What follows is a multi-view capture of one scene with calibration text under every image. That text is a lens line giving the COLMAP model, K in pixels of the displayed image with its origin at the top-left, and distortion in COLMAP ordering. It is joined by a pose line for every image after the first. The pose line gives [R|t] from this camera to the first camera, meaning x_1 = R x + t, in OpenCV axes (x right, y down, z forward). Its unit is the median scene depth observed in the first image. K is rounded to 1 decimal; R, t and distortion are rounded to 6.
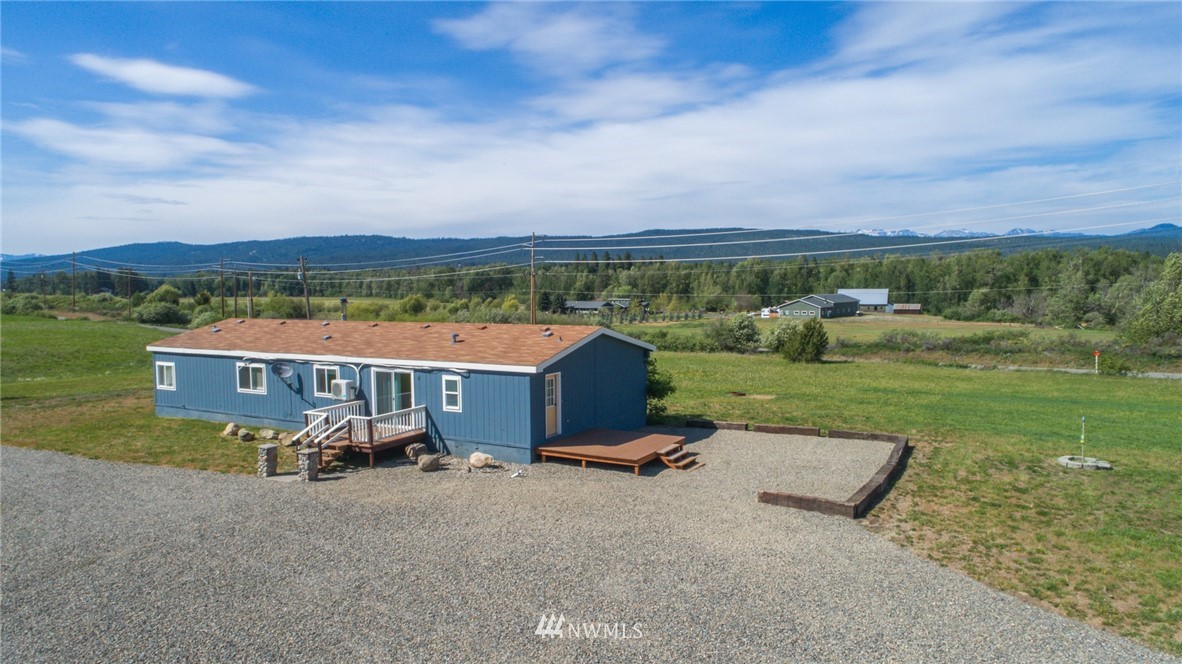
lens RADIAL K [[797.7, 0, 593.8], [0, 797.7, 328.7], [0, 0, 1]] dist [-0.015490, 0.011234]
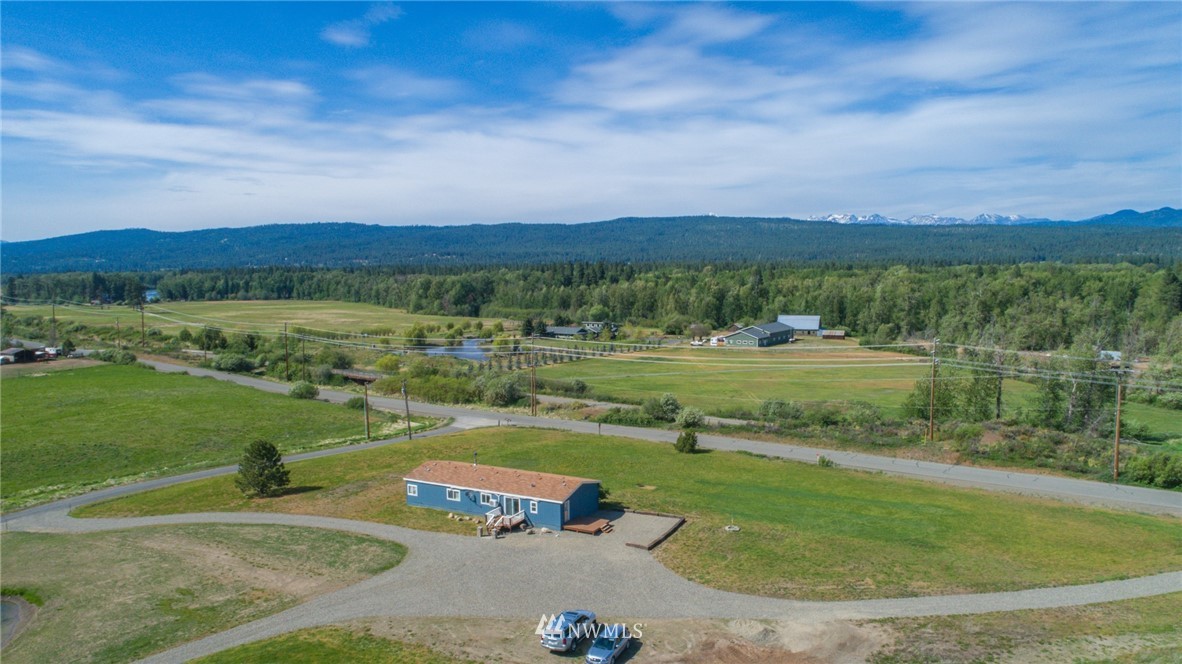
lens RADIAL K [[797.7, 0, 595.4], [0, 797.7, 331.5], [0, 0, 1]] dist [-0.015490, 0.011234]
pose [[0.999404, -0.004008, 0.034289, -0.013788], [0.003238, 0.999742, 0.022502, -0.213168], [-0.034371, -0.022378, 0.999159, -0.662414]]
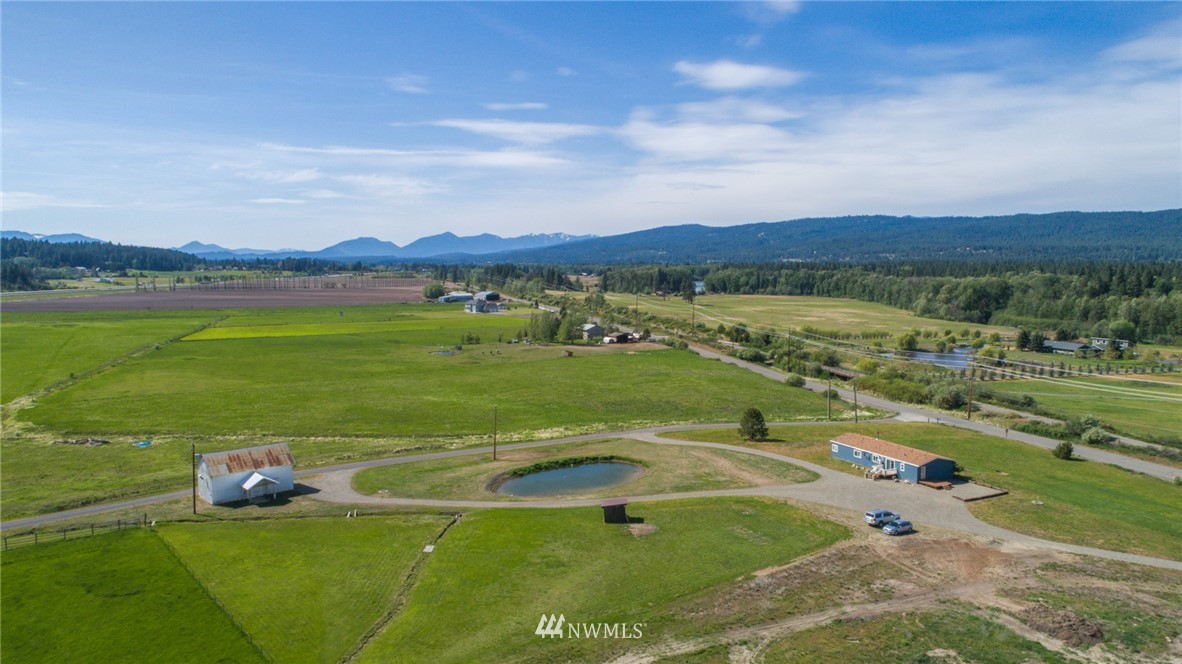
lens RADIAL K [[797.7, 0, 590.9], [0, 797.7, 331.4], [0, 0, 1]] dist [-0.015490, 0.011234]
pose [[0.819962, 0.058771, -0.569394, 0.323830], [-0.040164, 0.998171, 0.045188, -0.293066], [0.571008, -0.014183, 0.820822, -1.344388]]
